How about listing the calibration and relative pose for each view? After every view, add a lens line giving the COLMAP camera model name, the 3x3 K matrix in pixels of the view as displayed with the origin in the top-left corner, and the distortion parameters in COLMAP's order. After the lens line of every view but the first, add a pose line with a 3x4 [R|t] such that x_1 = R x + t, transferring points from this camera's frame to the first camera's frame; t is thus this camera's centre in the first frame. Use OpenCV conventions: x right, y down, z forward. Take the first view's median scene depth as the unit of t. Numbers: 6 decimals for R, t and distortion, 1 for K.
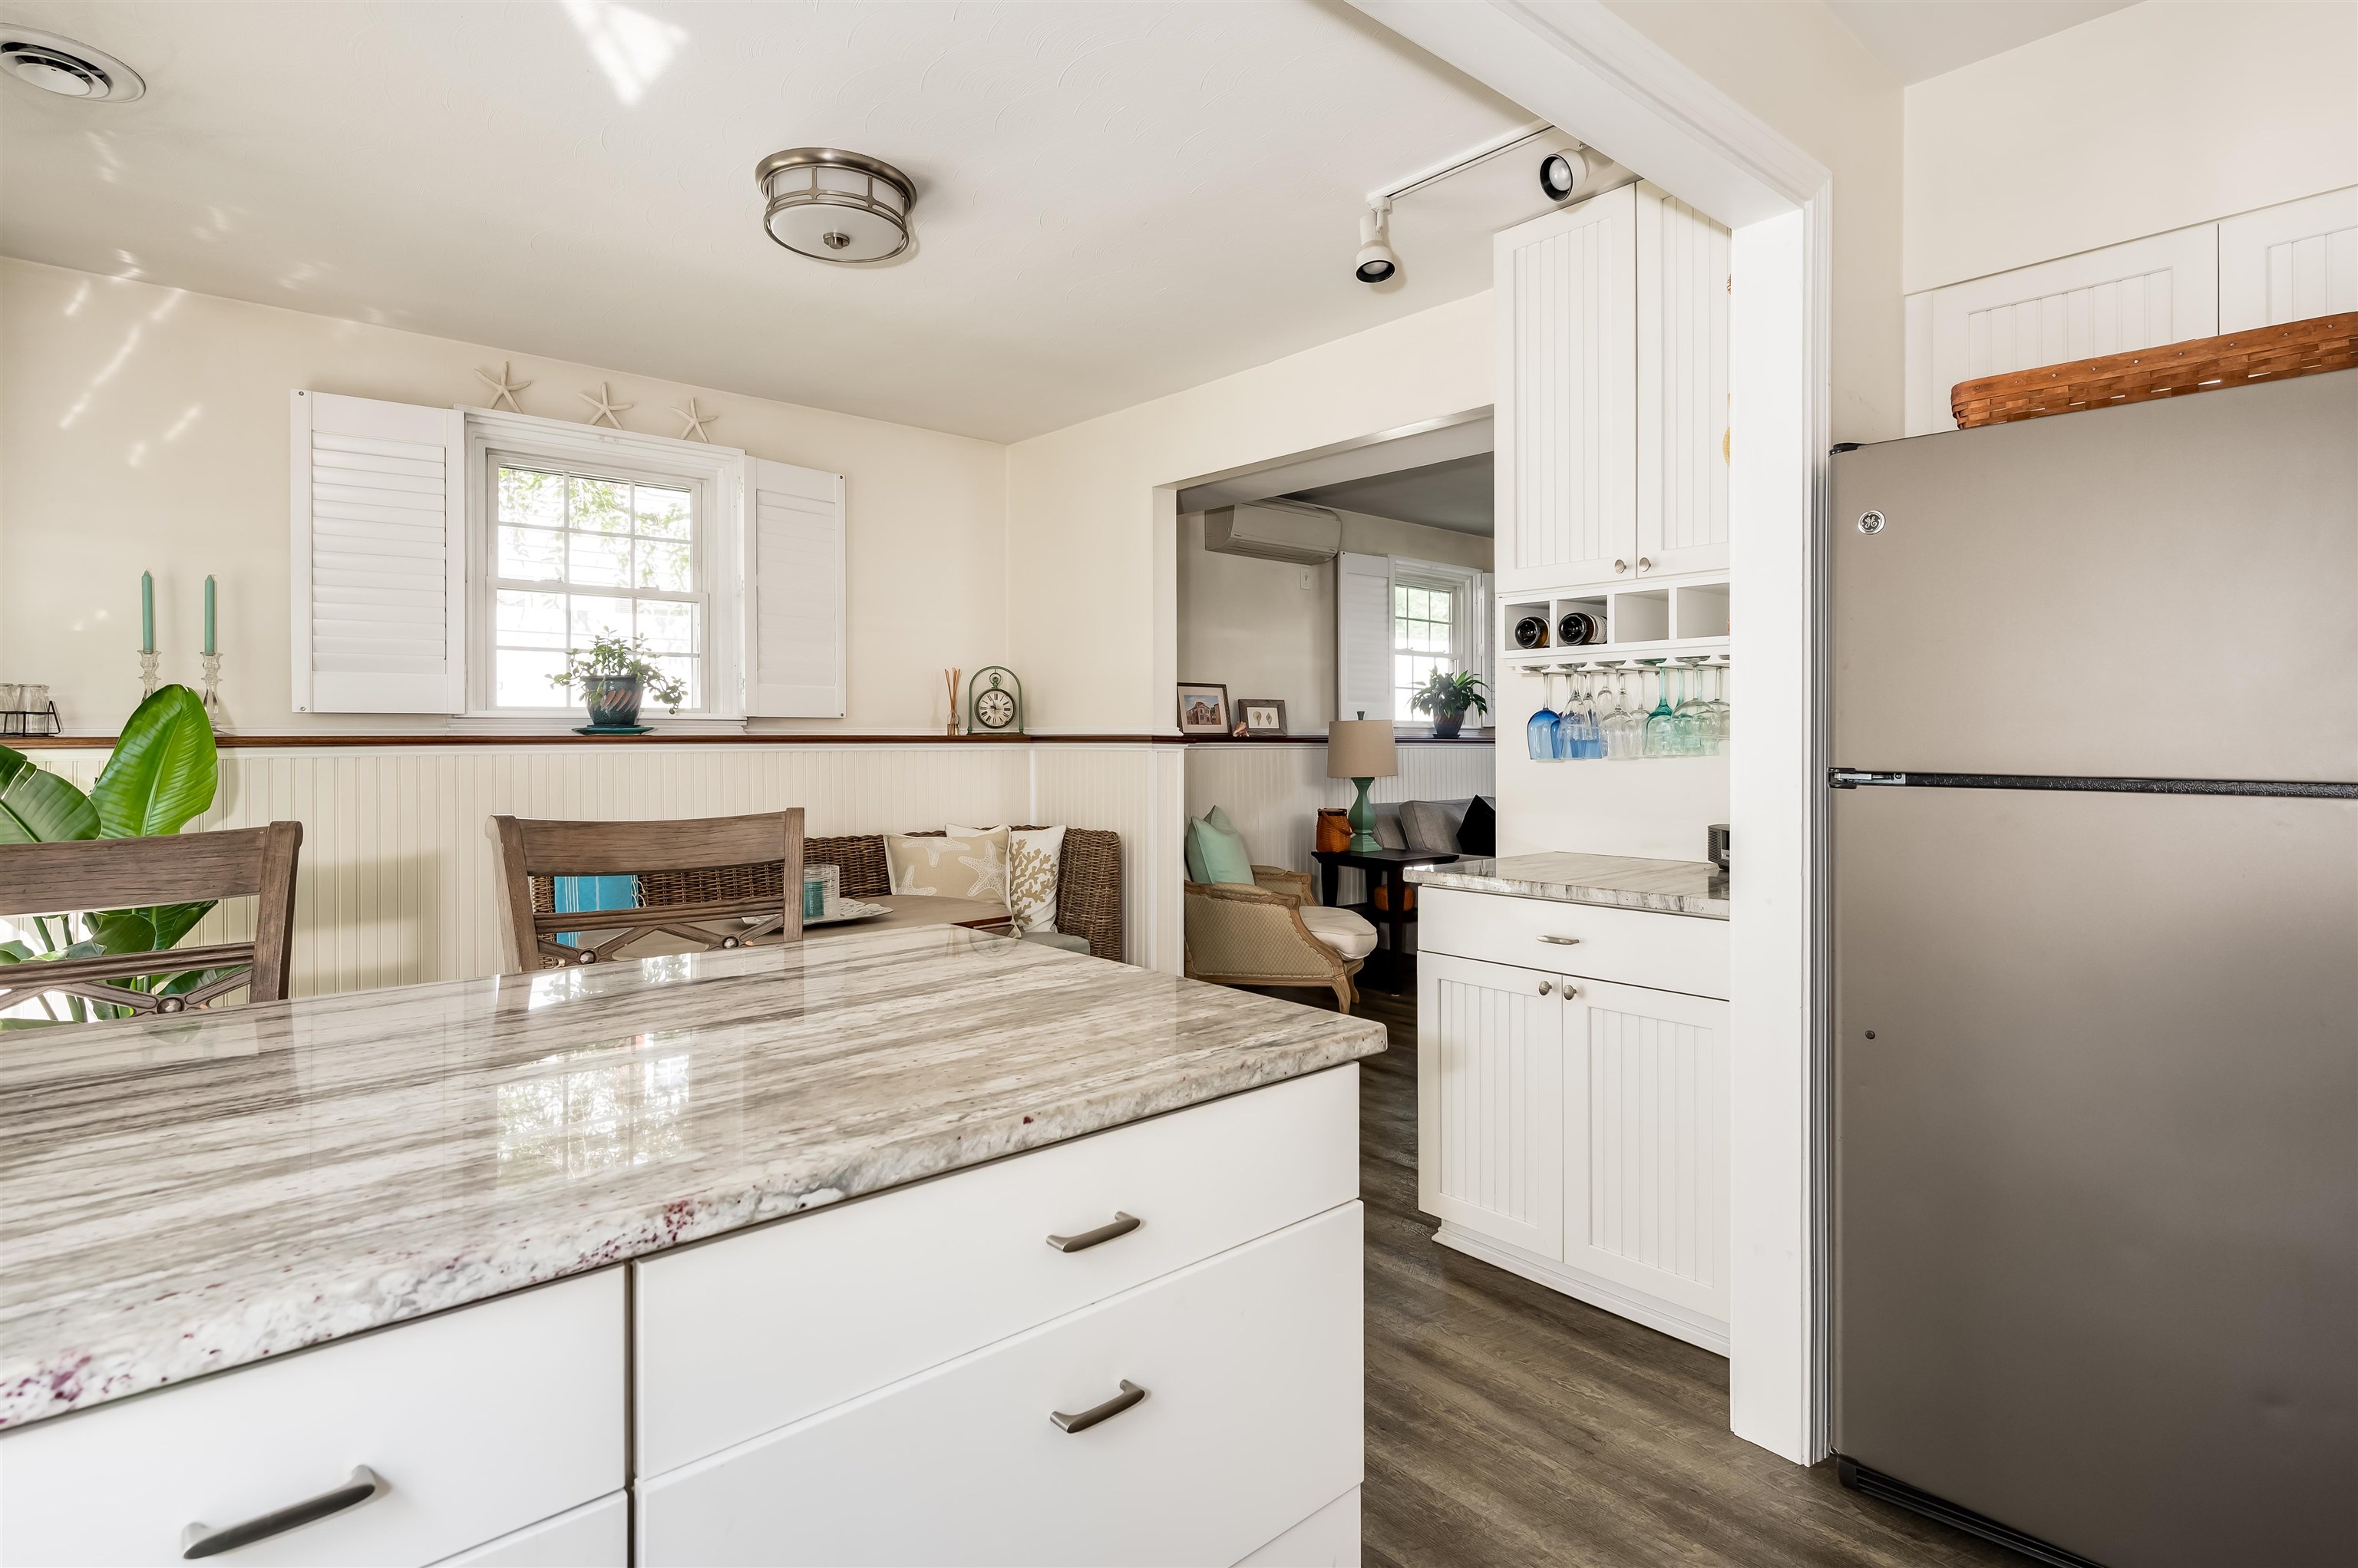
lens RADIAL K [[1194.1, 0, 1175.2], [0, 1194.1, 739.9], [0, 0, 1]] dist [-0.002020, -0.000359]
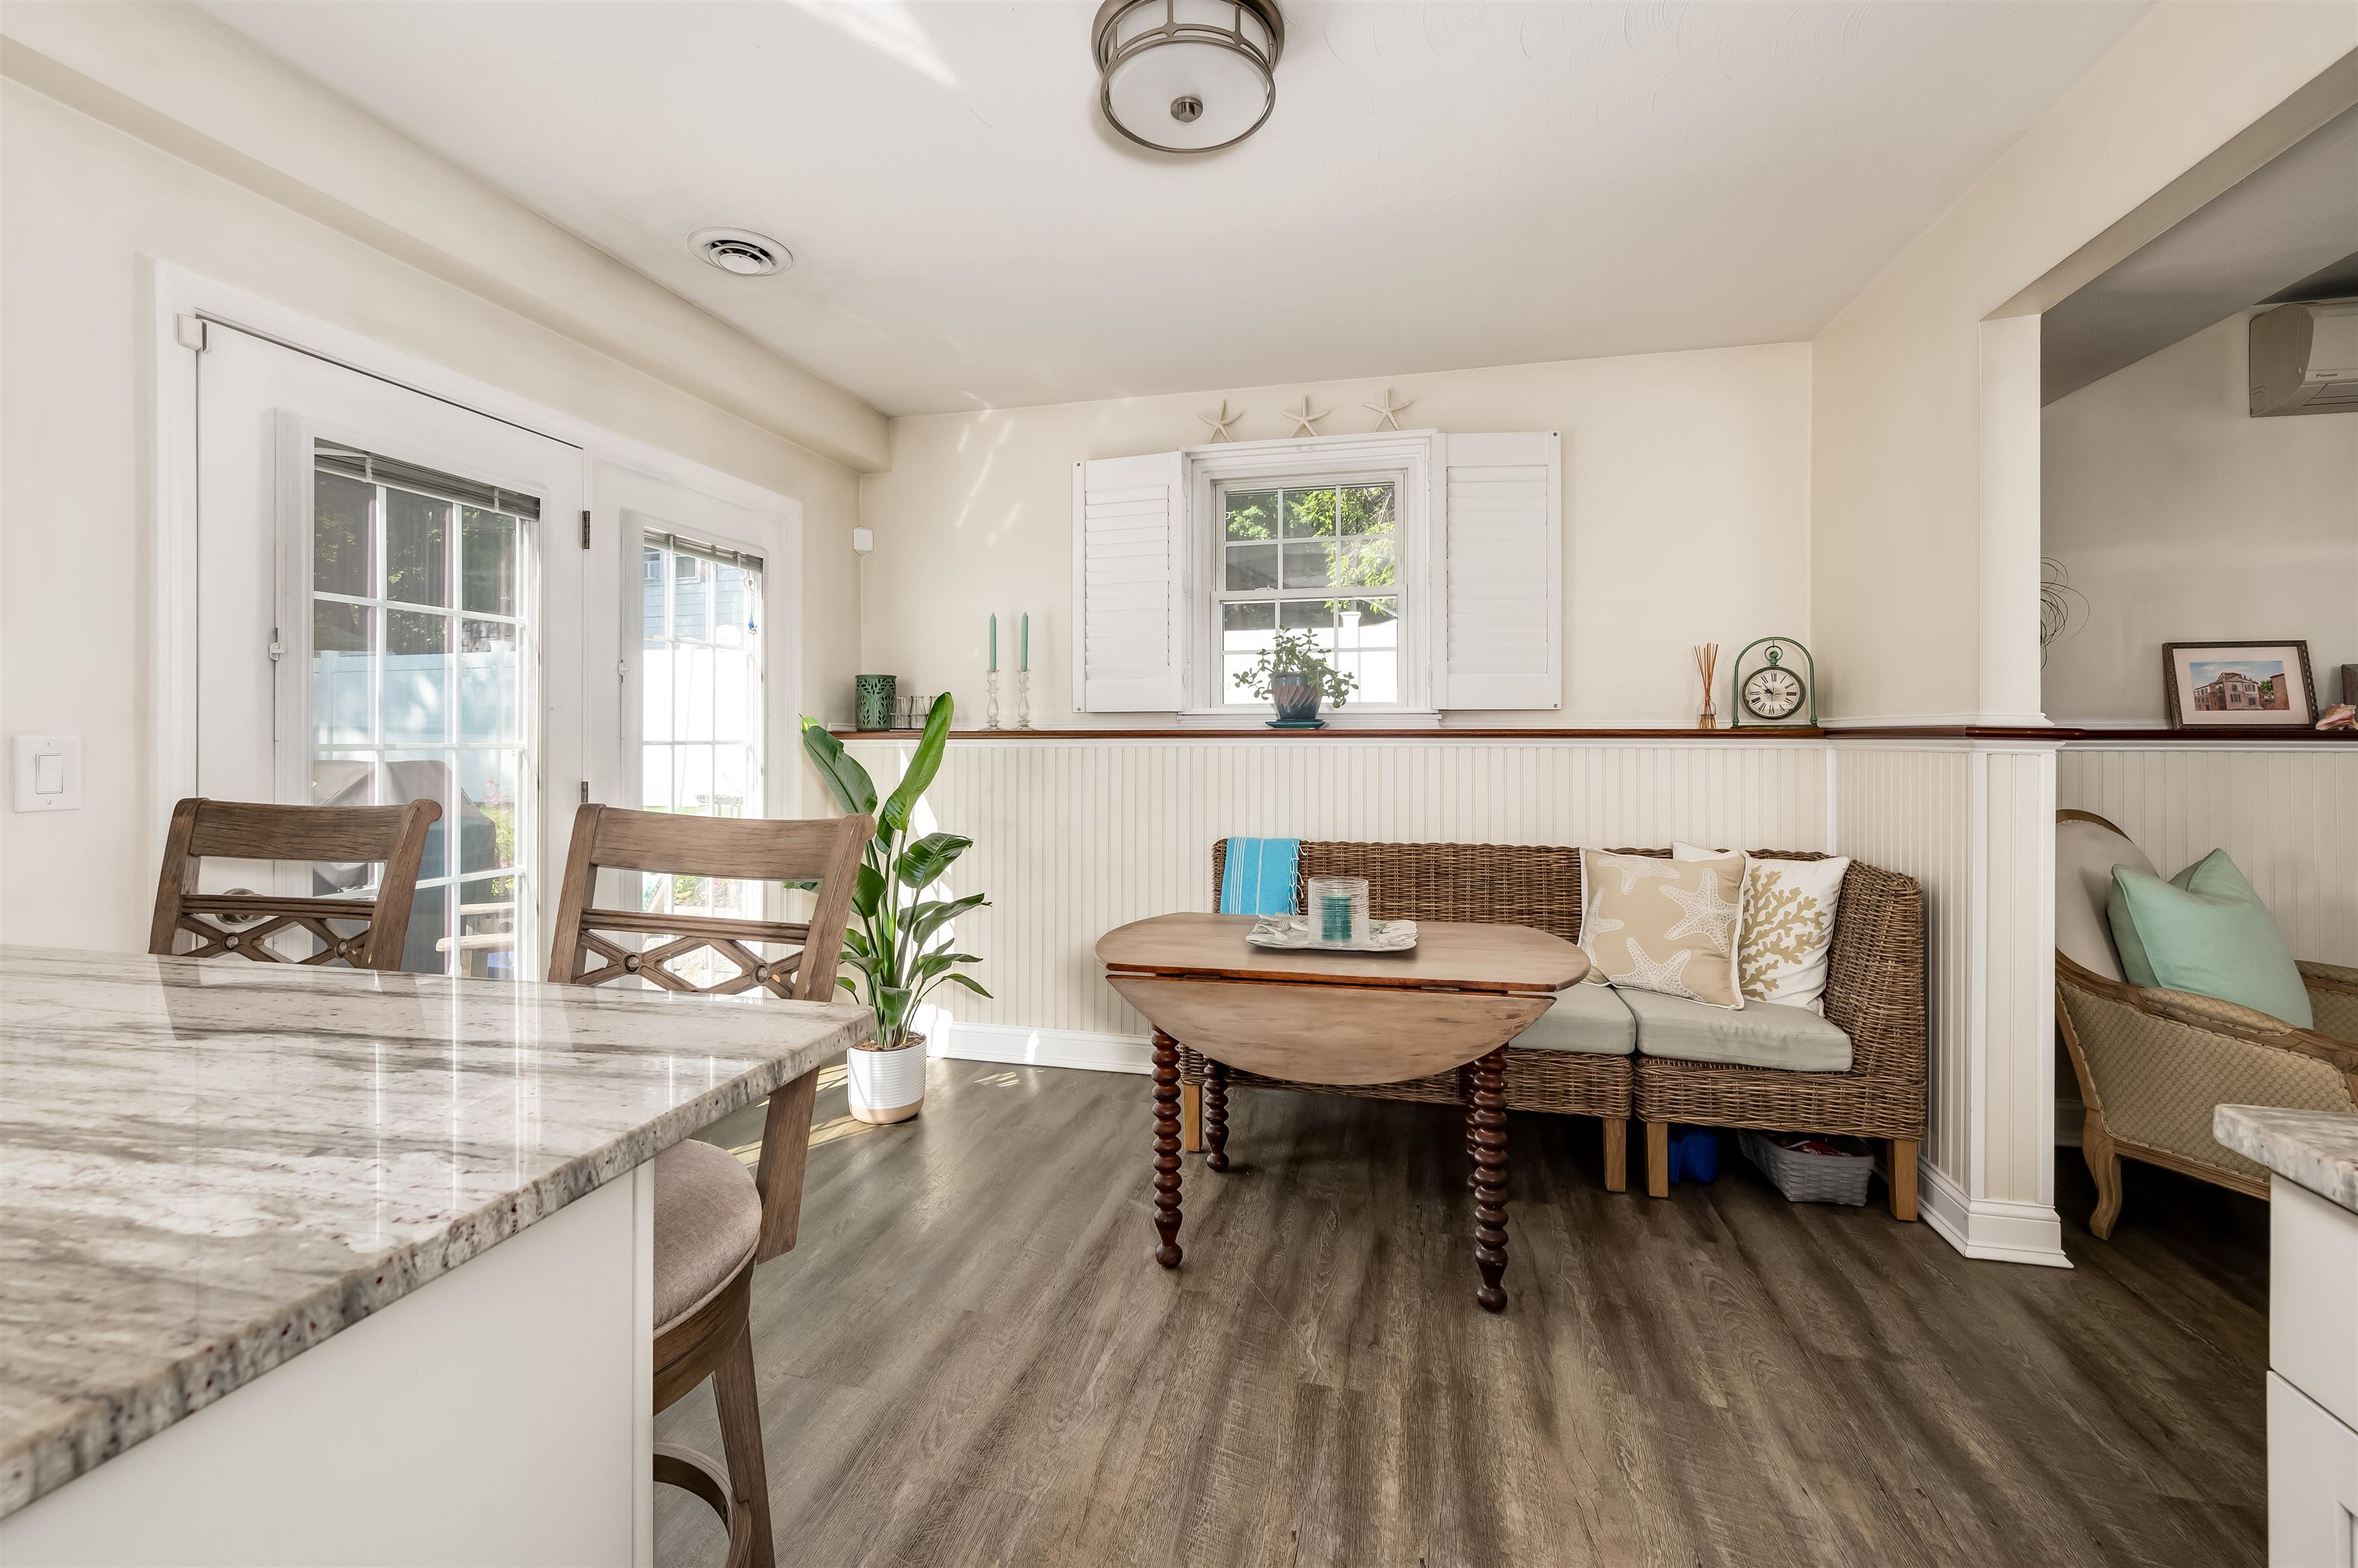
lens RADIAL K [[989.2, 0, 1173.4], [0, 989.2, 733.6], [0, 0, 1]] dist [0.001068, -0.000008]
pose [[0.578614, 0.000182, -0.815601, 0.153588], [-0.003197, 0.999993, -0.002045, 0.001948], [0.815595, 0.003791, 0.578611, 0.361856]]
